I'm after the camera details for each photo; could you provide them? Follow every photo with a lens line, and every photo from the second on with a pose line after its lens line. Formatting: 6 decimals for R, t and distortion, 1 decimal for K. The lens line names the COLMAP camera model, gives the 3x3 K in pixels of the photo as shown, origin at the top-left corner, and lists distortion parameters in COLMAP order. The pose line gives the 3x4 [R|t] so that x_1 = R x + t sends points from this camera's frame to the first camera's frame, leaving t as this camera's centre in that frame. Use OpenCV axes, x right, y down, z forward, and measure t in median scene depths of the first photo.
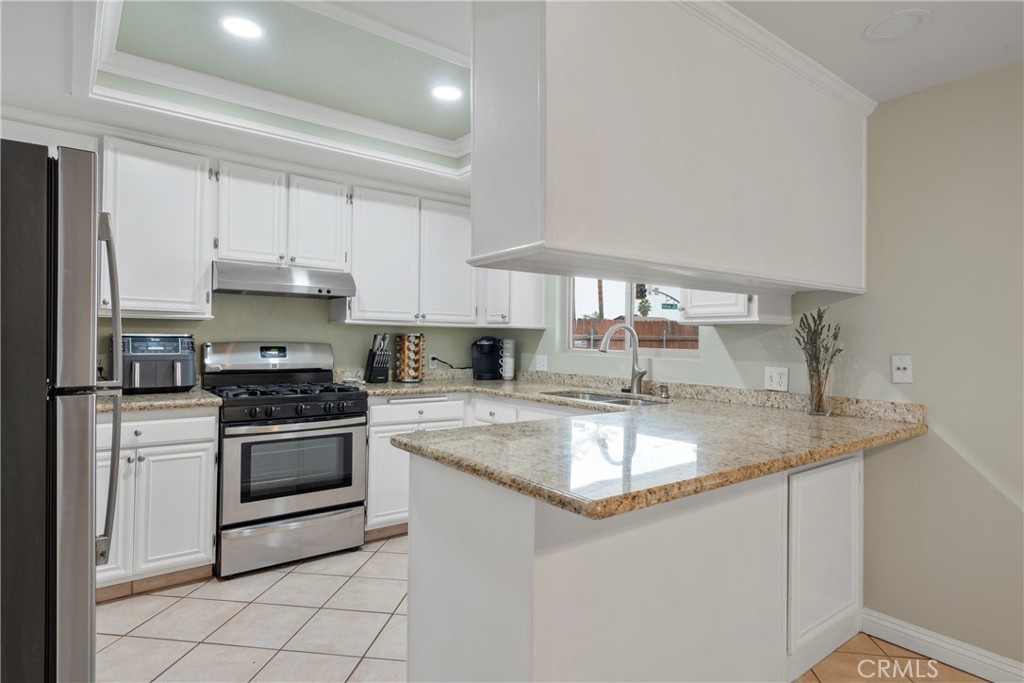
lens RADIAL K [[565.2, 0, 513.2], [0, 565.2, 333.4], [0, 0, 1]] dist [0.006508, 0.003228]
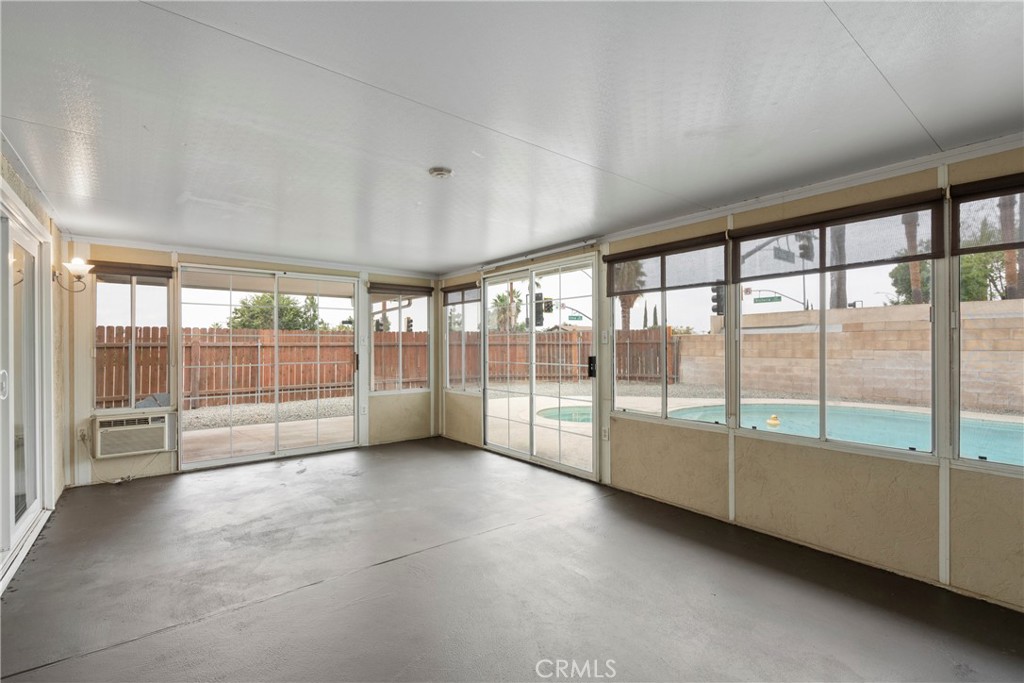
lens RADIAL K [[467.7, 0, 515.4], [0, 467.7, 345.0], [0, 0, 1]] dist [-0.001729, 0.001701]
pose [[0.999890, -0.014594, 0.002595, 1.748860], [0.014570, 0.999853, 0.008998, 0.013286], [-0.002726, -0.008959, 0.999956, -0.536838]]
